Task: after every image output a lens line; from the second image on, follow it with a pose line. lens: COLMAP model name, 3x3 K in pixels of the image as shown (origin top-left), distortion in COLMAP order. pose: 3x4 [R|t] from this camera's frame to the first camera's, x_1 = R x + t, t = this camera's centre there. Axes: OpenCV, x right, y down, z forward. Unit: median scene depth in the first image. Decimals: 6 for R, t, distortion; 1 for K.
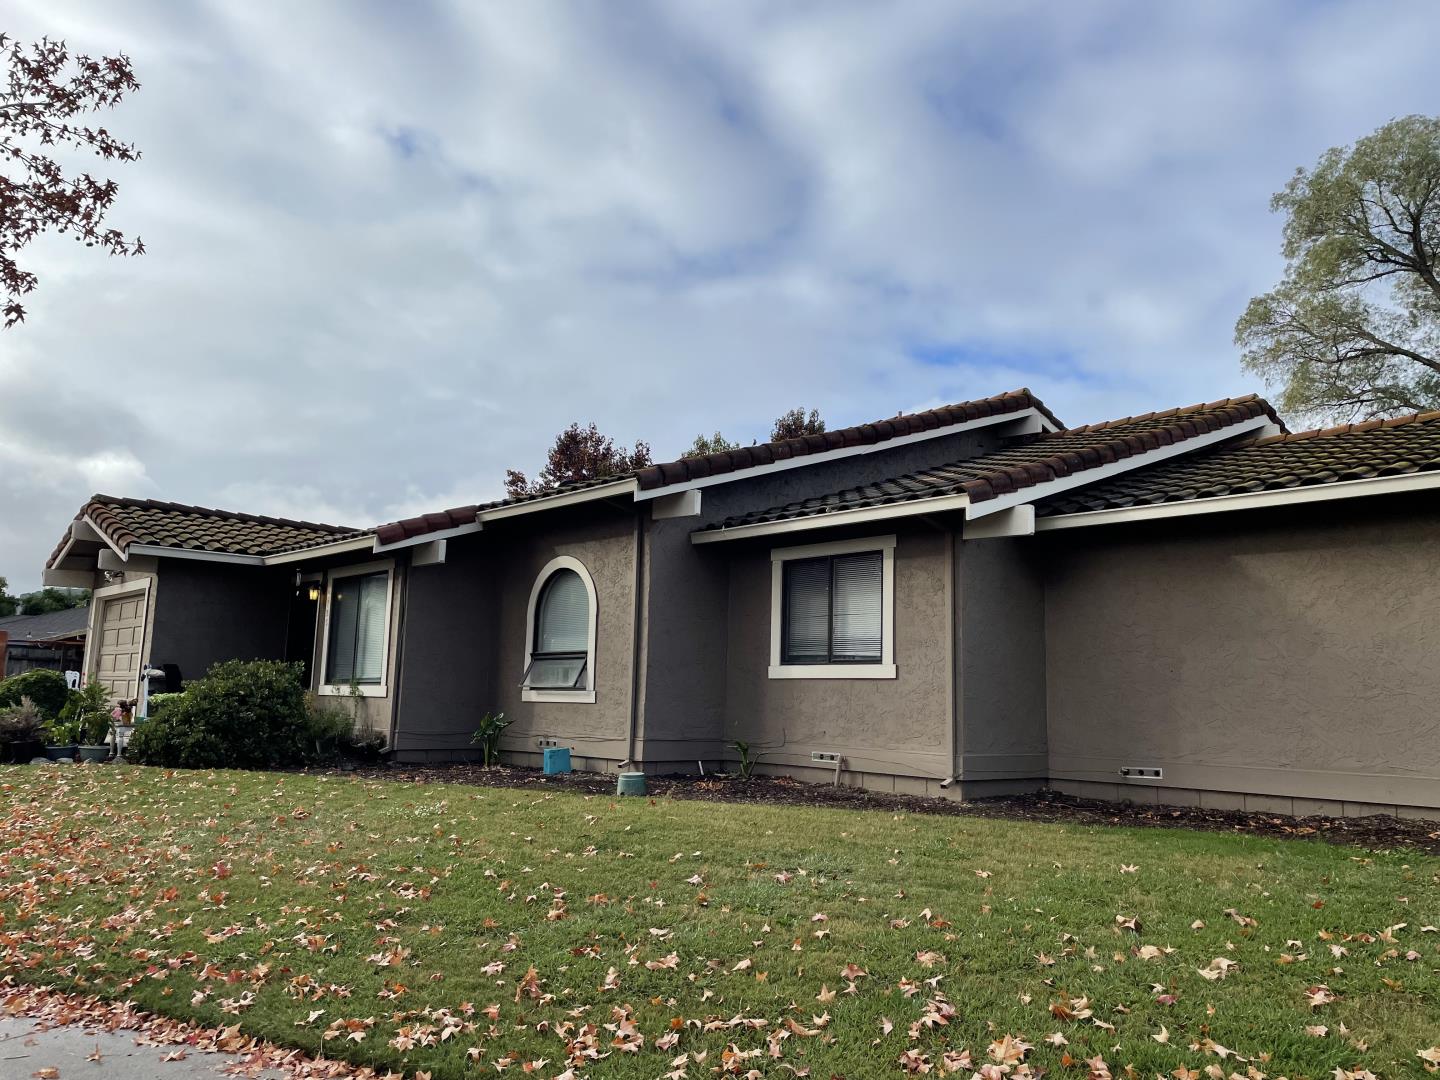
lens RADIAL K [[1083.0, 0, 727.2], [0, 1083.0, 549.2], [0, 0, 1]] dist [0.088595, -0.110656]
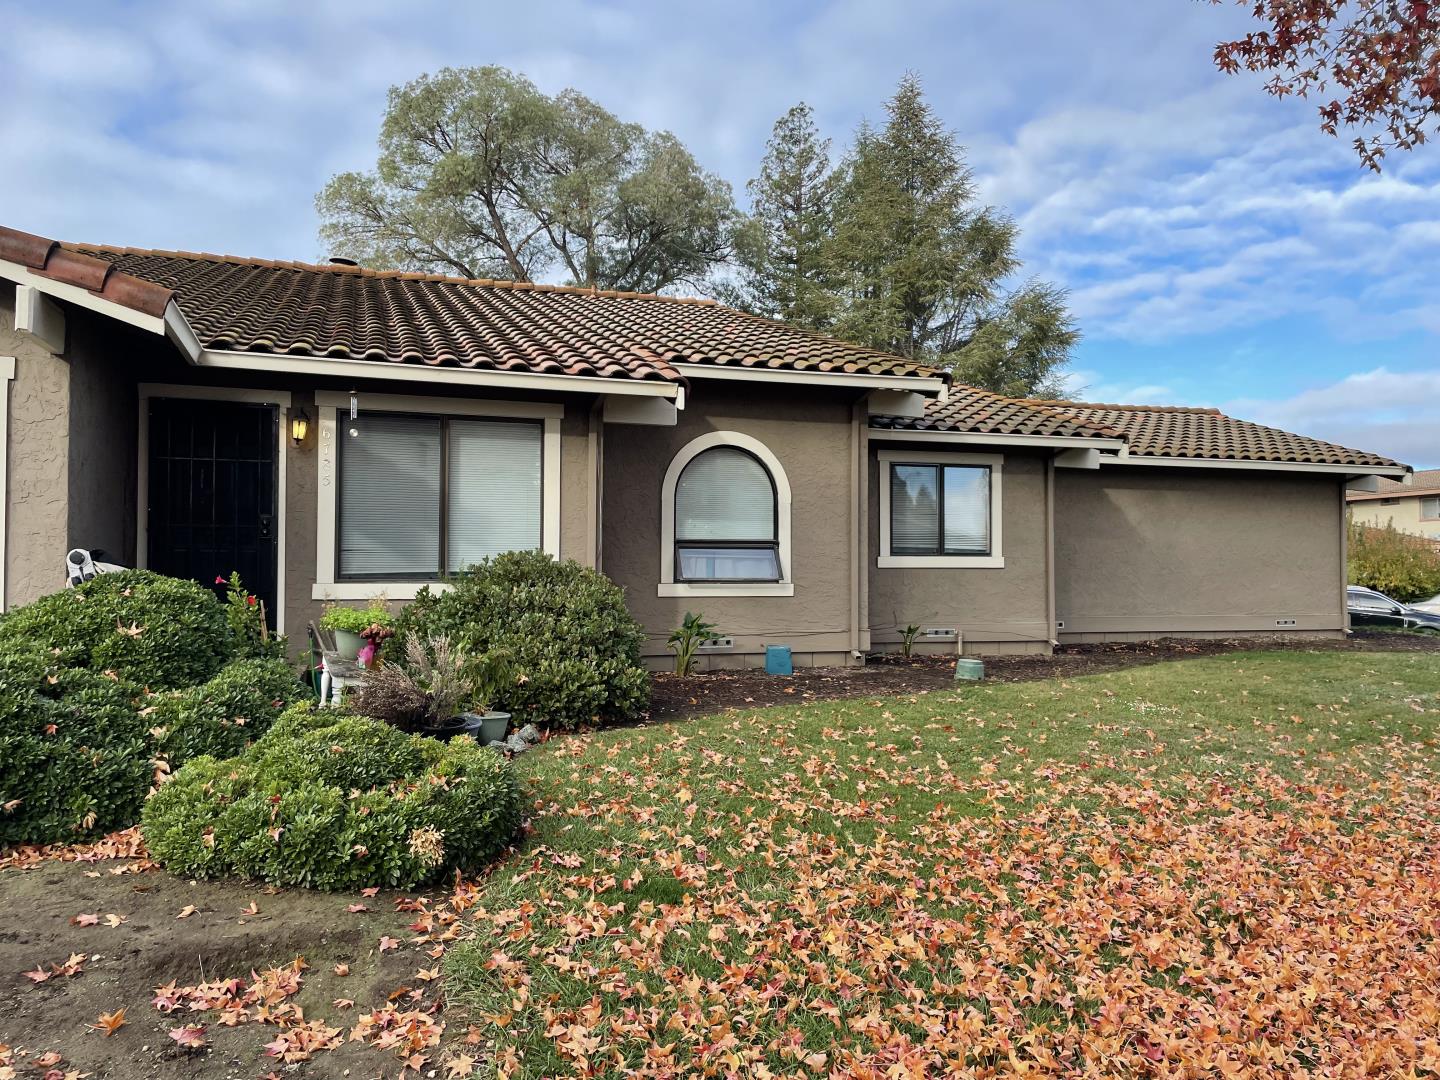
lens RADIAL K [[1086.5, 0, 703.1], [0, 1086.5, 542.9], [0, 0, 1]] dist [0.108439, -0.130301]
pose [[0.415135, -0.006053, 0.909740, -1.049330], [-0.125822, 0.989986, 0.064003, 0.046220], [-0.901017, -0.141035, 0.410216, 0.711164]]
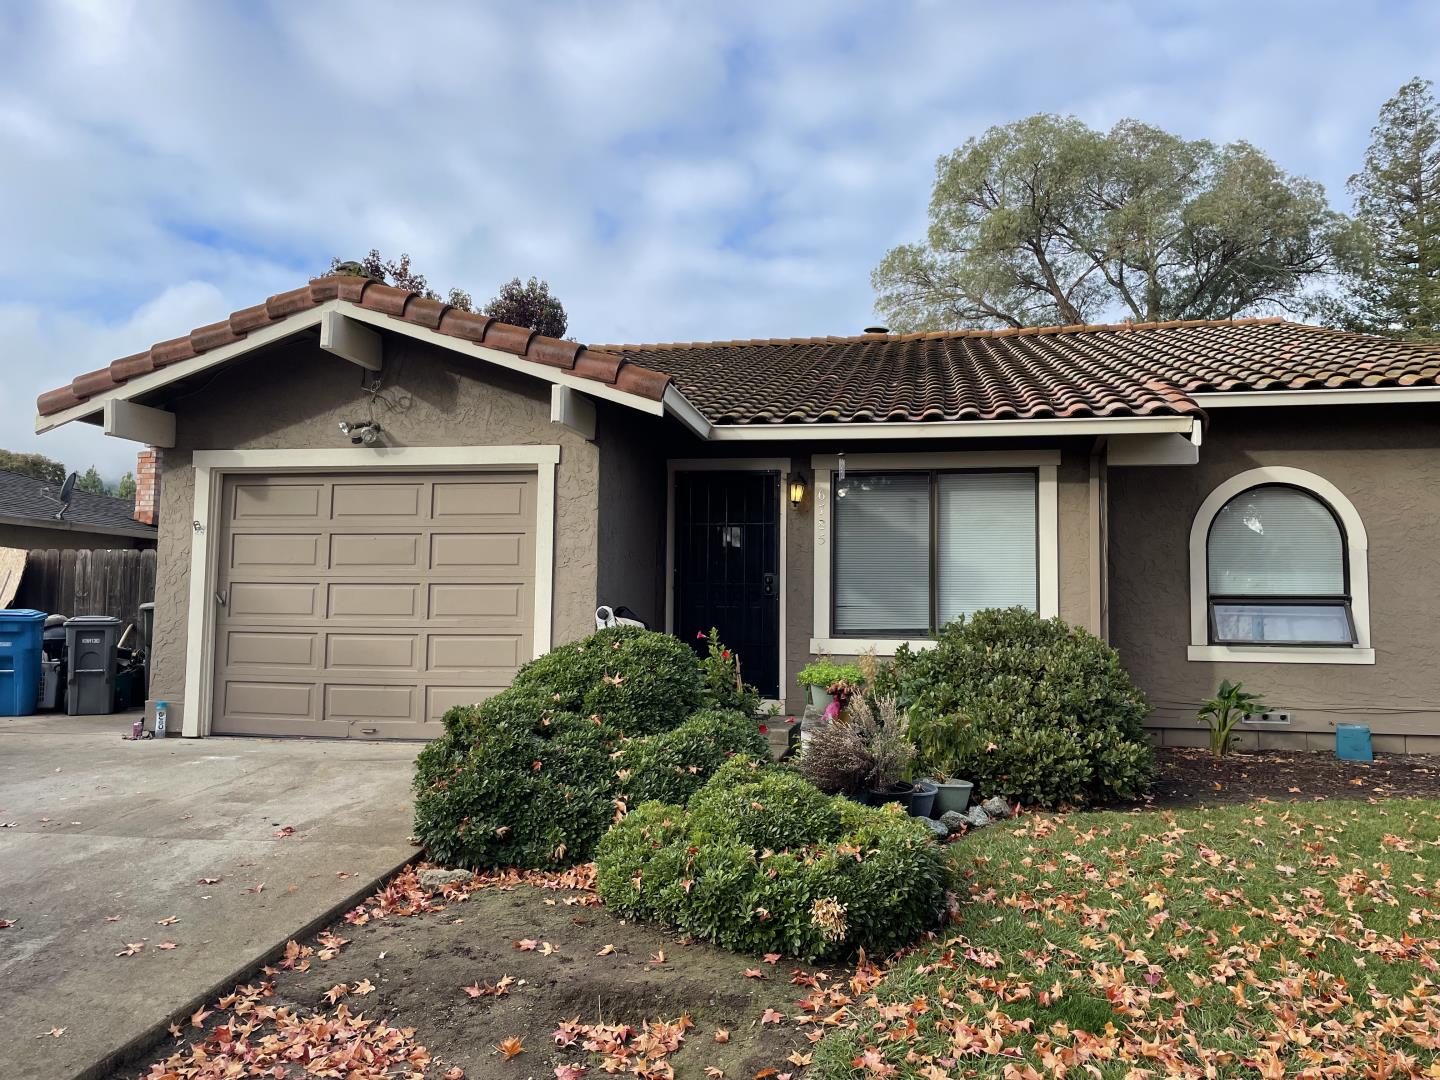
lens RADIAL K [[1089.4, 0, 712.8], [0, 1089.4, 537.0], [0, 0, 1]] dist [0.101360, -0.124503]
pose [[0.799179, 0.023989, 0.600614, -1.000764], [-0.075474, 0.995300, 0.060673, 0.041229], [-0.596336, -0.093820, 0.797234, 0.683395]]
